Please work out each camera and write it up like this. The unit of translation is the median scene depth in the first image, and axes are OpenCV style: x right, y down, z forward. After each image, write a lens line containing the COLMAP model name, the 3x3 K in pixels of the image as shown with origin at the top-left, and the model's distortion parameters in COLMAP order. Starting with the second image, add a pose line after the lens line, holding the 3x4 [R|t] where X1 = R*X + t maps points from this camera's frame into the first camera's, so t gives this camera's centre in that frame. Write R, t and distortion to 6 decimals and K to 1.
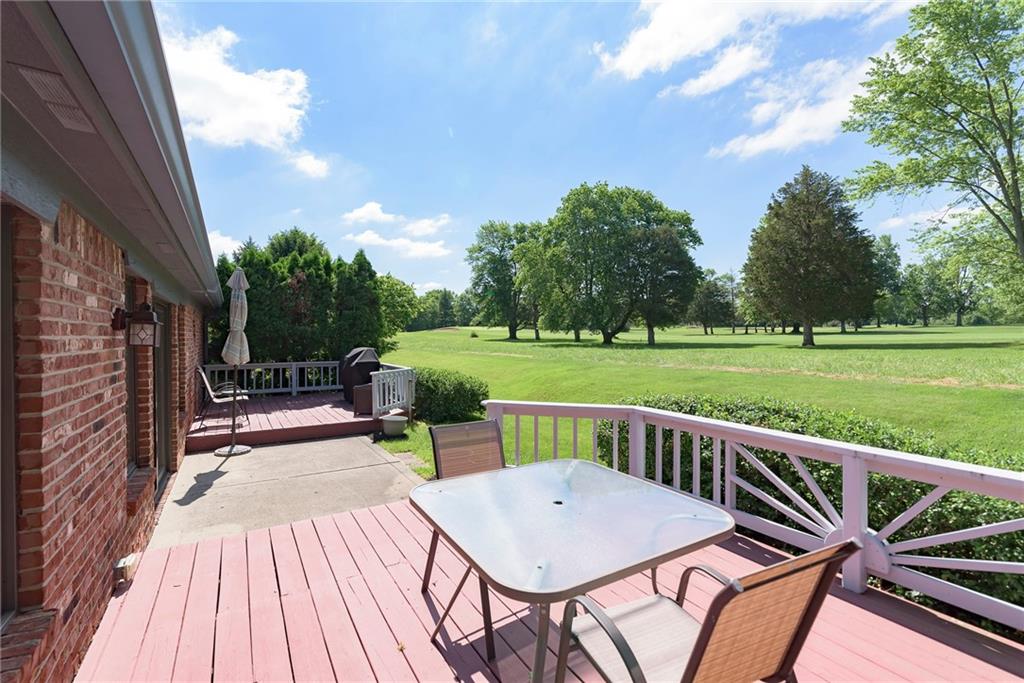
lens RADIAL K [[438.5, 0, 508.6], [0, 438.5, 341.2], [0, 0, 1]] dist [-0.000970, -0.000203]
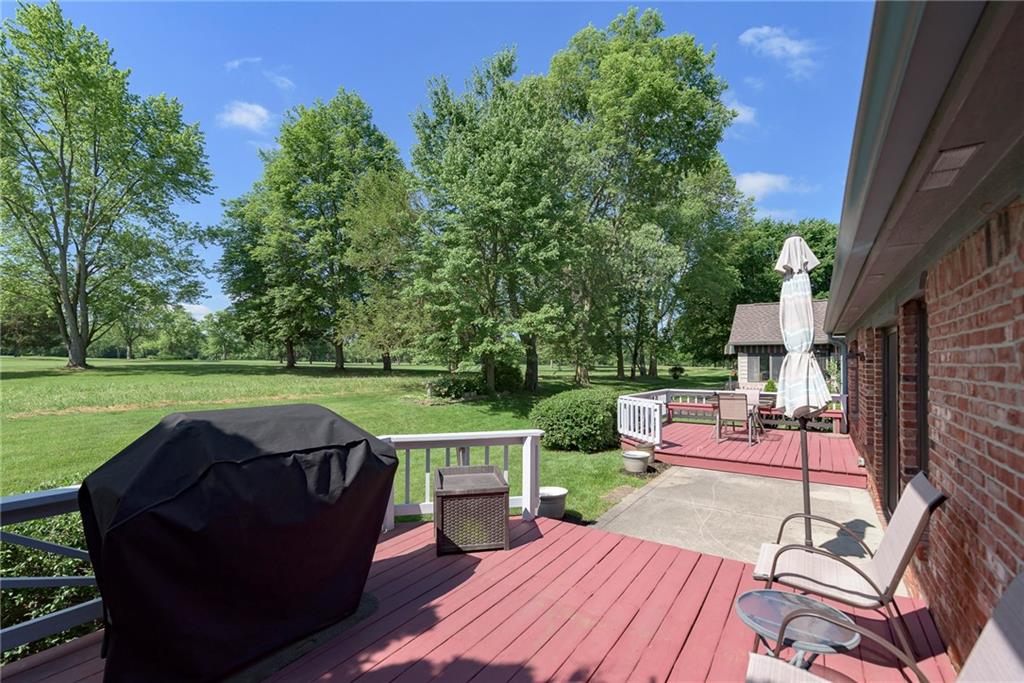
lens RADIAL K [[438.5, 0, 508.6], [0, 438.5, 341.2], [0, 0, 1]] dist [-0.000970, -0.000203]
pose [[-0.387606, 0.041718, 0.920881, -1.314049], [0.013679, 0.999126, -0.039505, -0.031466], [-0.921724, -0.002715, -0.387838, 2.056621]]
